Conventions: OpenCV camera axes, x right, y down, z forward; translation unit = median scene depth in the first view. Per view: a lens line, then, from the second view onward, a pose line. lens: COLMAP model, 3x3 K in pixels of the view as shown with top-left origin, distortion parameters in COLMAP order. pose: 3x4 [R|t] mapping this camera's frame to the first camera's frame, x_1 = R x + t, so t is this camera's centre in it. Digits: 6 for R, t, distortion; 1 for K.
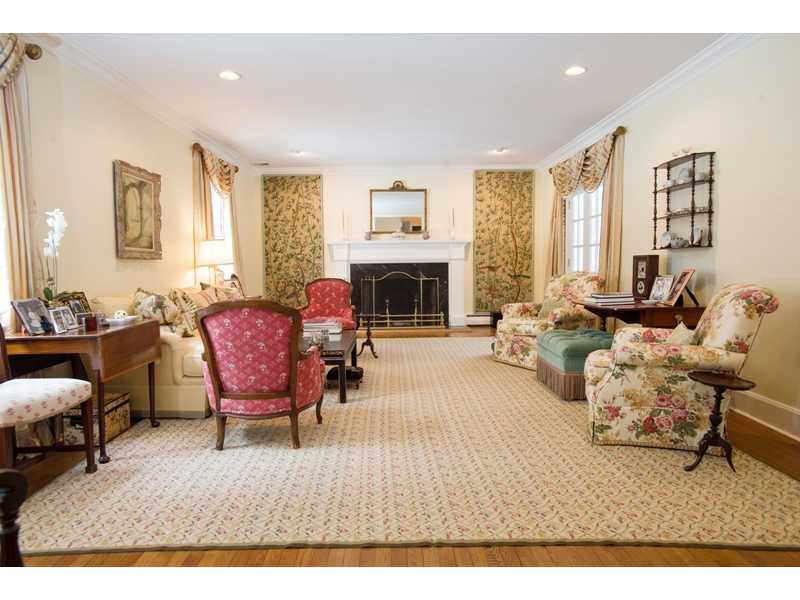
lens RADIAL K [[537.6, 0, 400.0], [0, 537.6, 301.2], [0, 0, 1]] dist [-0.008783, 0.017073]
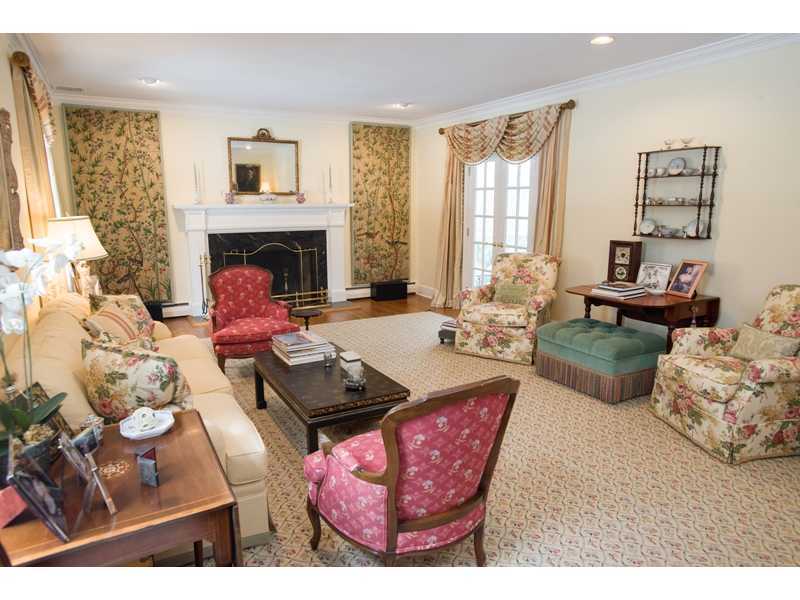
lens RADIAL K [[537.6, 0, 400.5], [0, 537.6, 300.1], [0, 0, 1]] dist [-0.008783, 0.017073]
pose [[0.875378, -0.080200, 0.476740, -0.228346], [0.025640, 0.992458, 0.119876, -0.060993], [-0.482758, -0.092713, 0.870832, 0.181538]]
